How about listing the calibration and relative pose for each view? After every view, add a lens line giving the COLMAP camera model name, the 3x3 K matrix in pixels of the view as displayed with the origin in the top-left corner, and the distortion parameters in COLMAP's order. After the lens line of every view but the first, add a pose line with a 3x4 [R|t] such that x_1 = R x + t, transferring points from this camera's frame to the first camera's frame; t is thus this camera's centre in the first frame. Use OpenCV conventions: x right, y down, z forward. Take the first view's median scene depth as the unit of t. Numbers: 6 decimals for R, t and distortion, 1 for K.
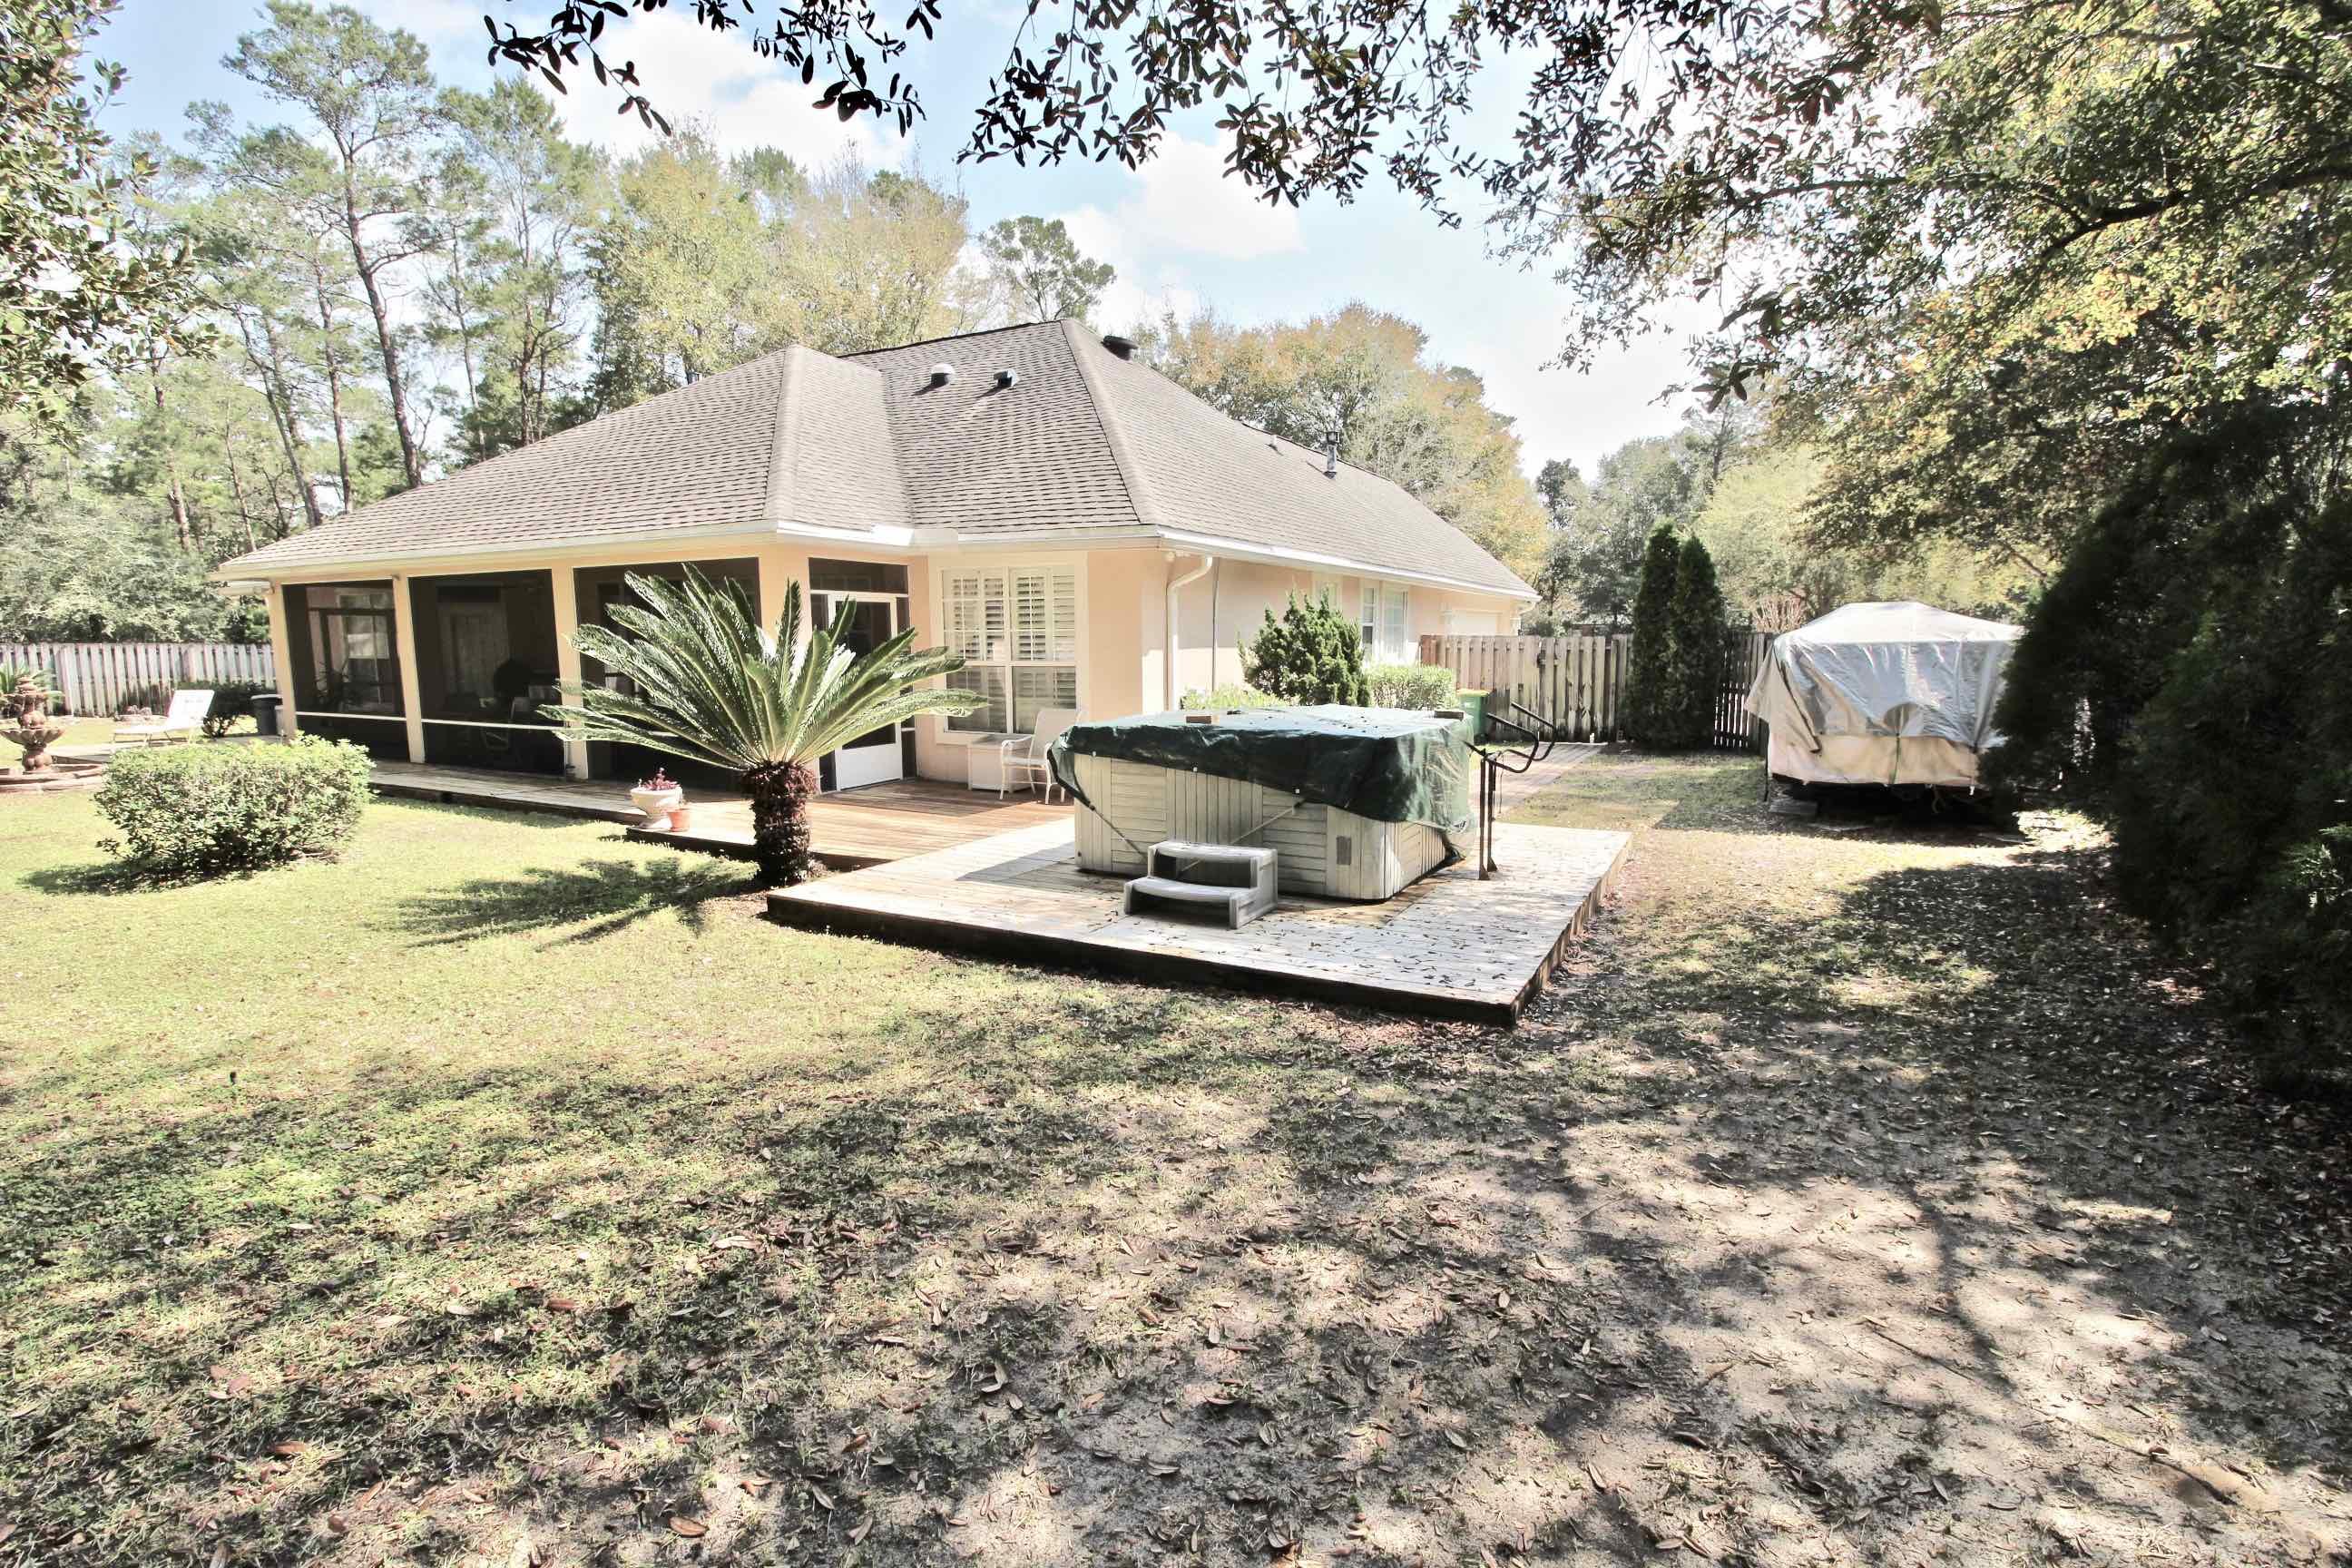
lens RADIAL K [[1058.3, 0, 1183.1], [0, 1058.3, 787.1], [0, 0, 1]] dist [-0.012894, -0.000854]
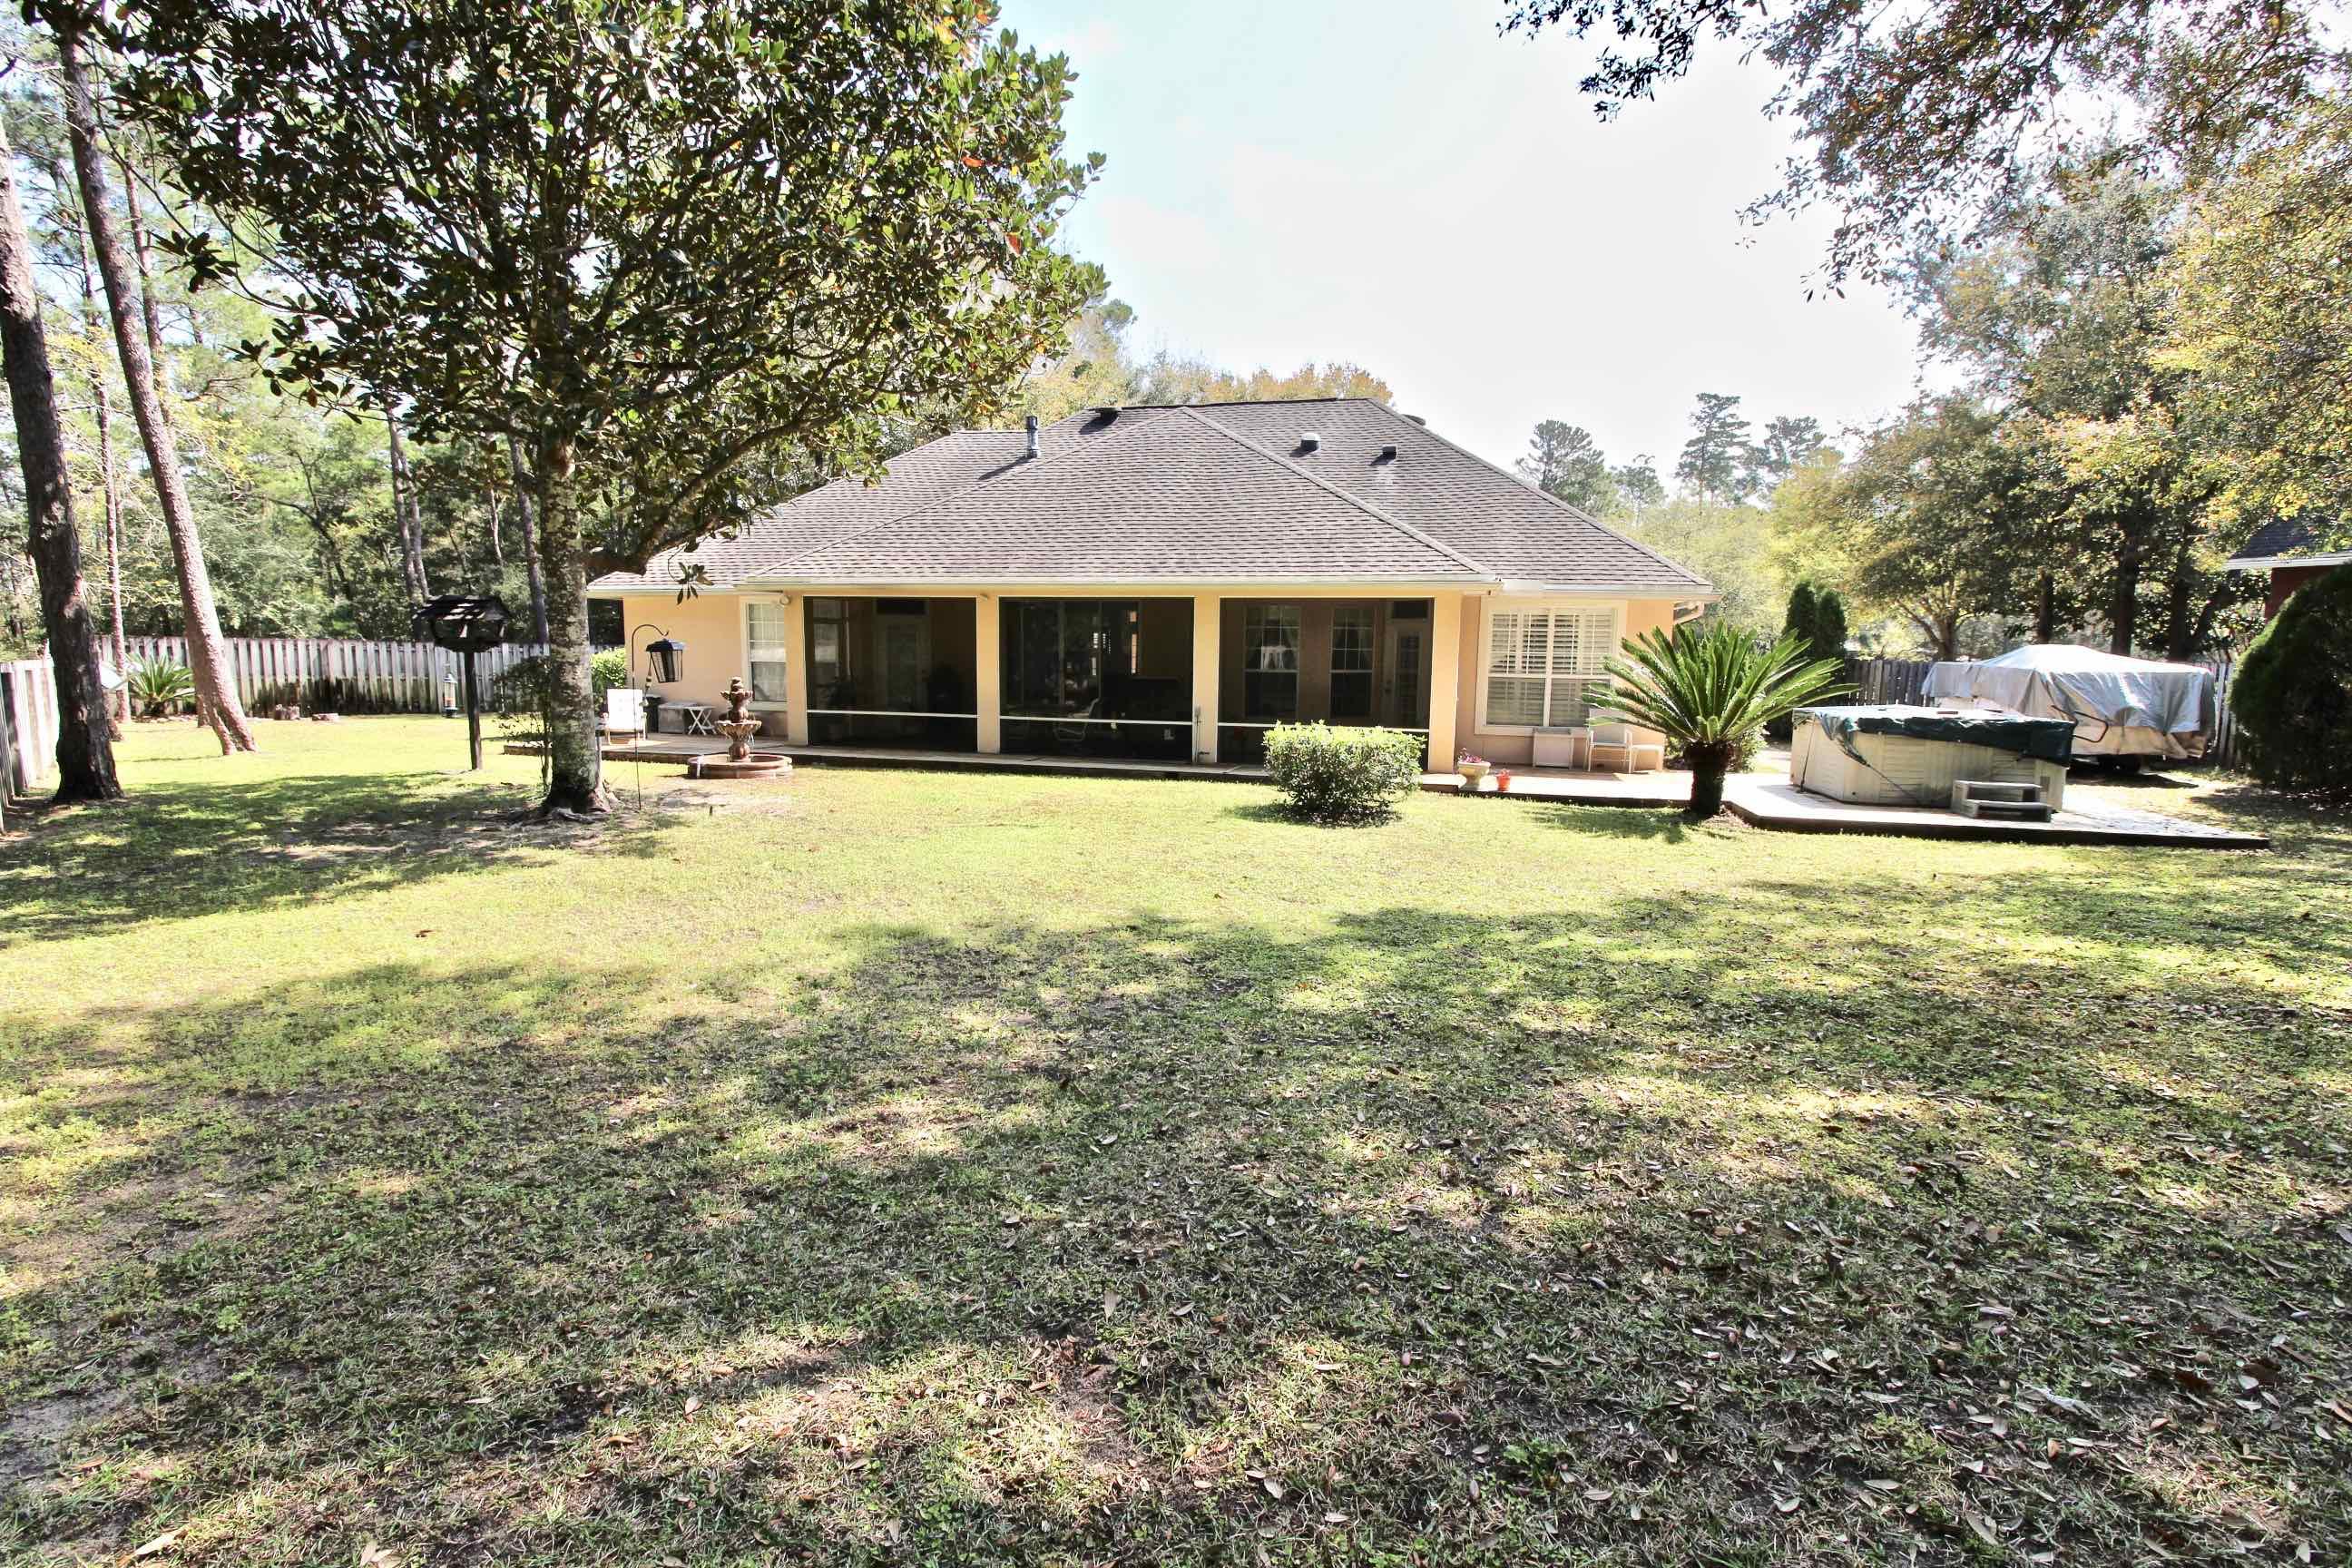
lens RADIAL K [[1058.3, 0, 1164.9], [0, 1058.3, 769.1], [0, 0, 1]] dist [-0.012894, -0.000854]
pose [[0.970869, -0.010333, 0.239388, -0.999680], [0.015676, 0.999668, -0.020426, 0.025743], [-0.239097, 0.023584, 0.970709, -0.233121]]
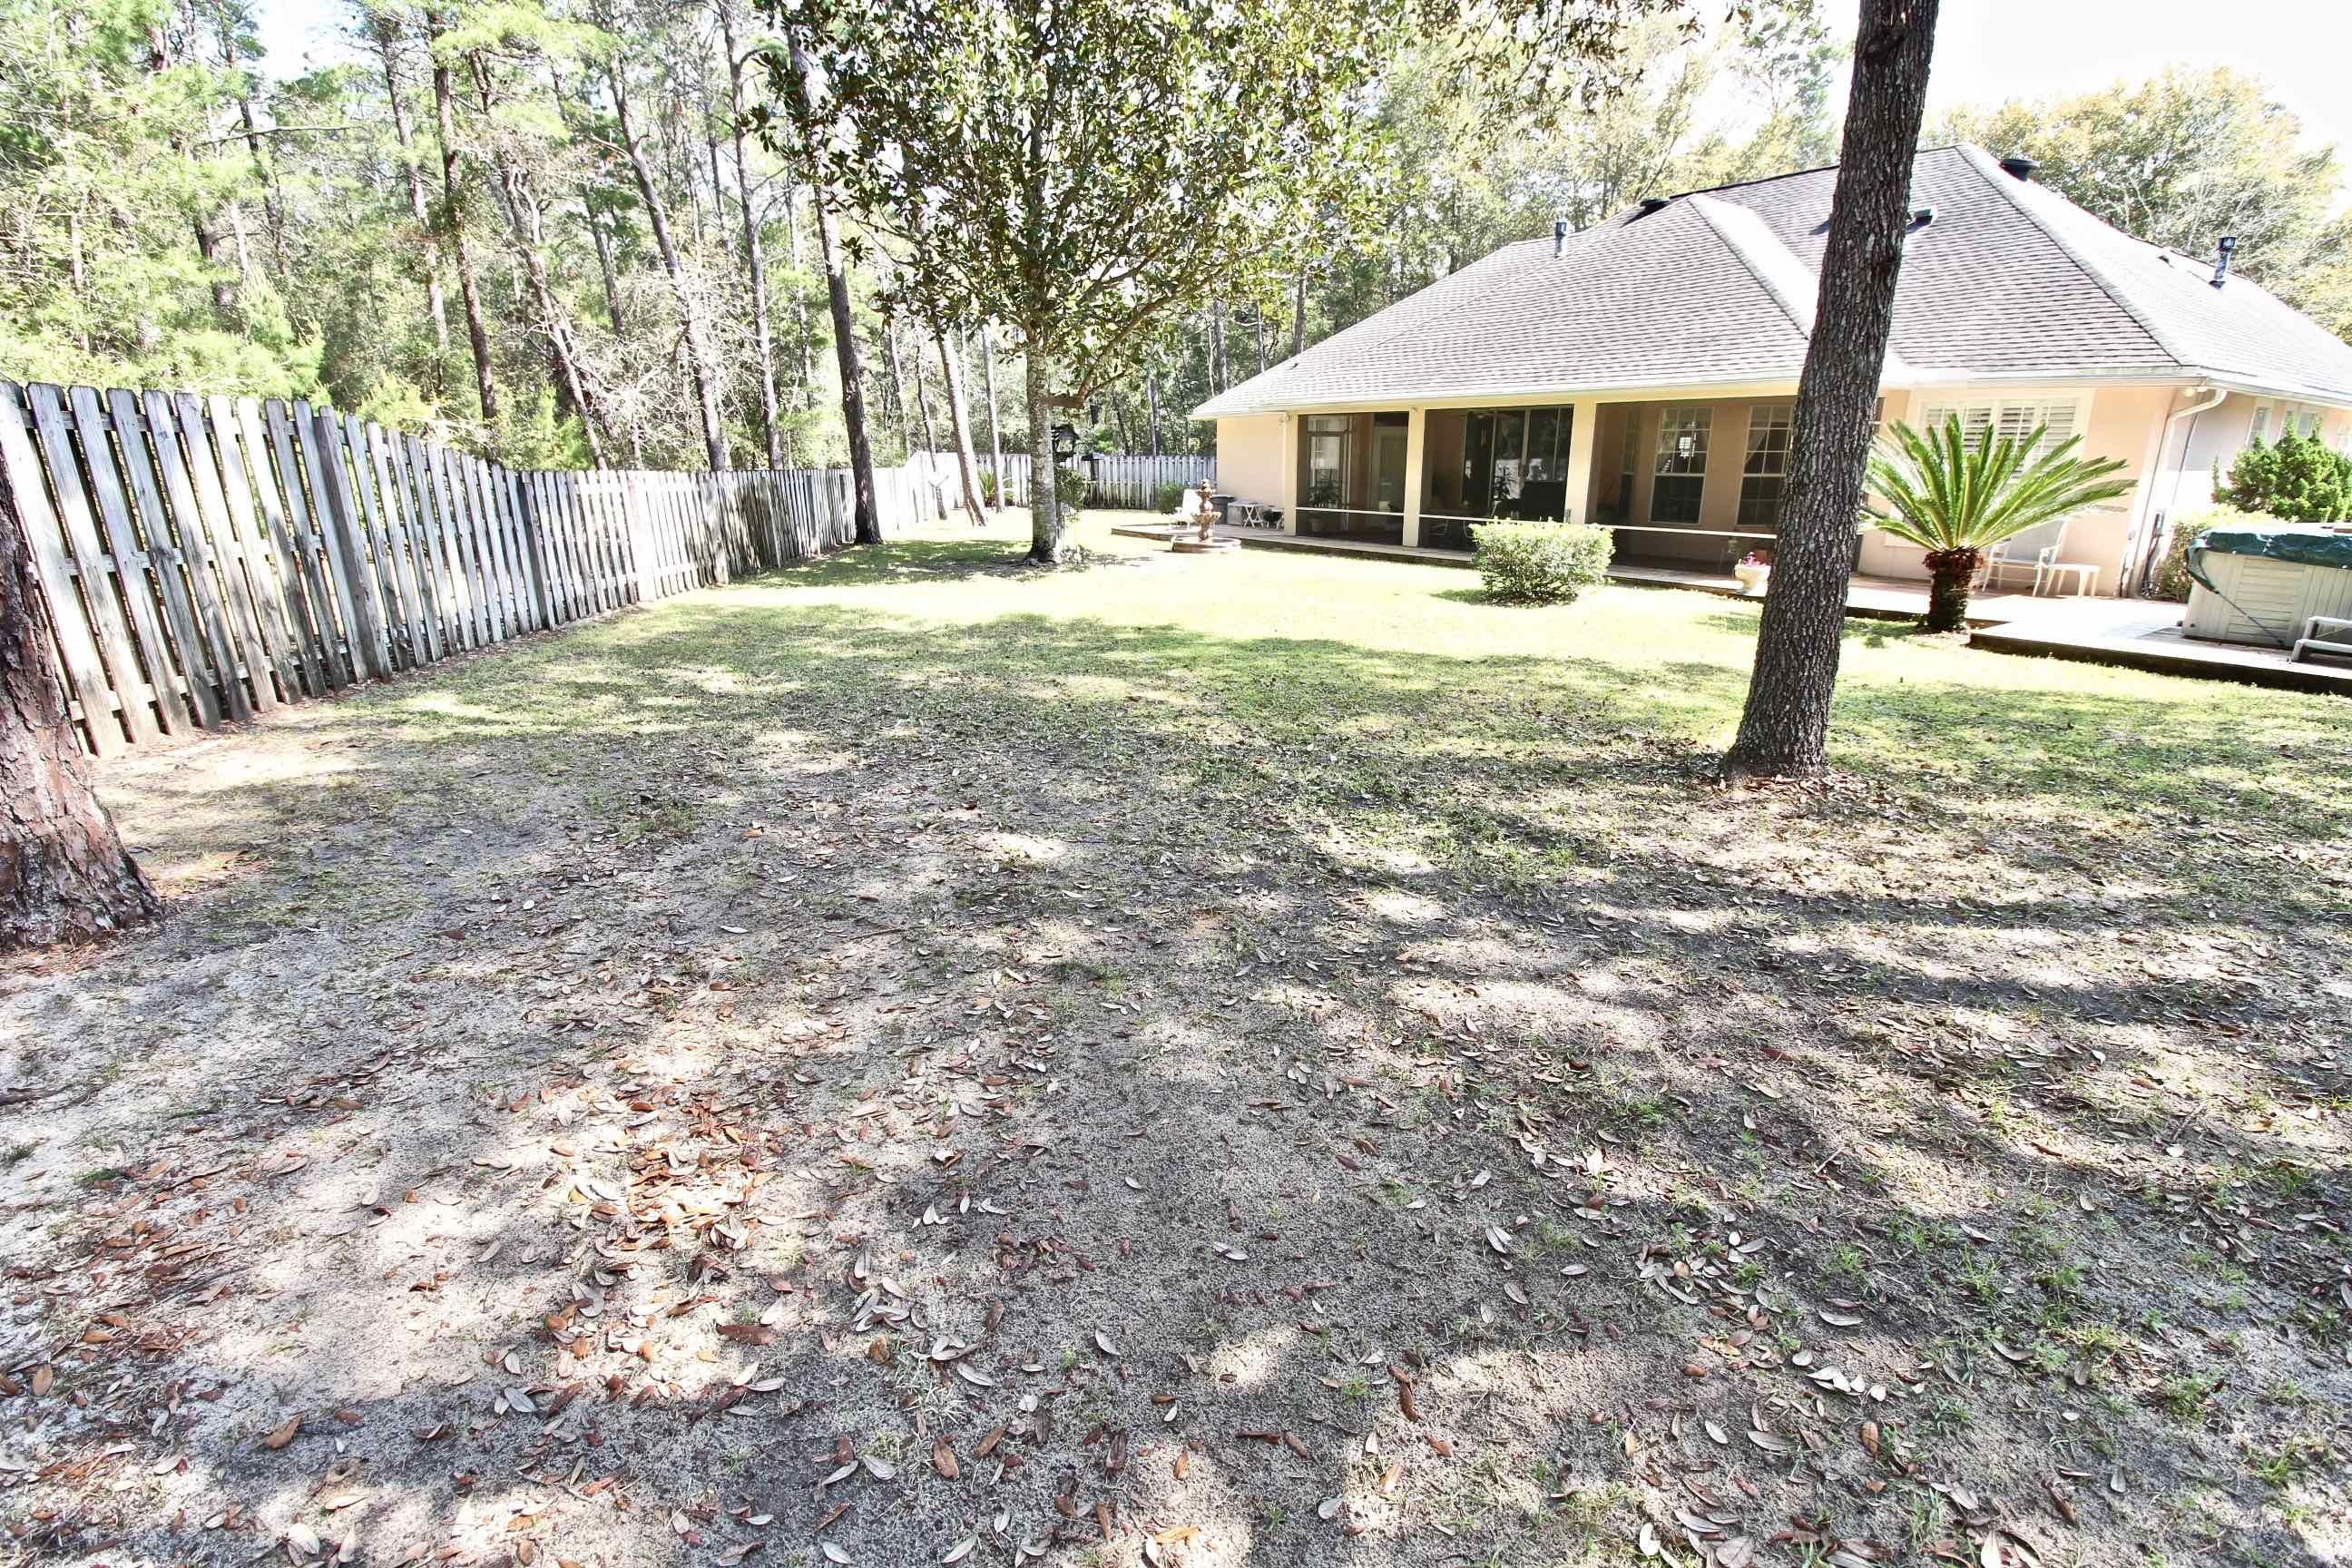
lens RADIAL K [[1058.3, 0, 1177.4], [0, 1058.3, 789.2], [0, 0, 1]] dist [-0.012894, -0.000854]
pose [[0.899478, 0.134585, -0.415724, -0.437861], [-0.062065, 0.981091, 0.183327, 0.066650], [0.432536, -0.139097, 0.890822, -0.529178]]
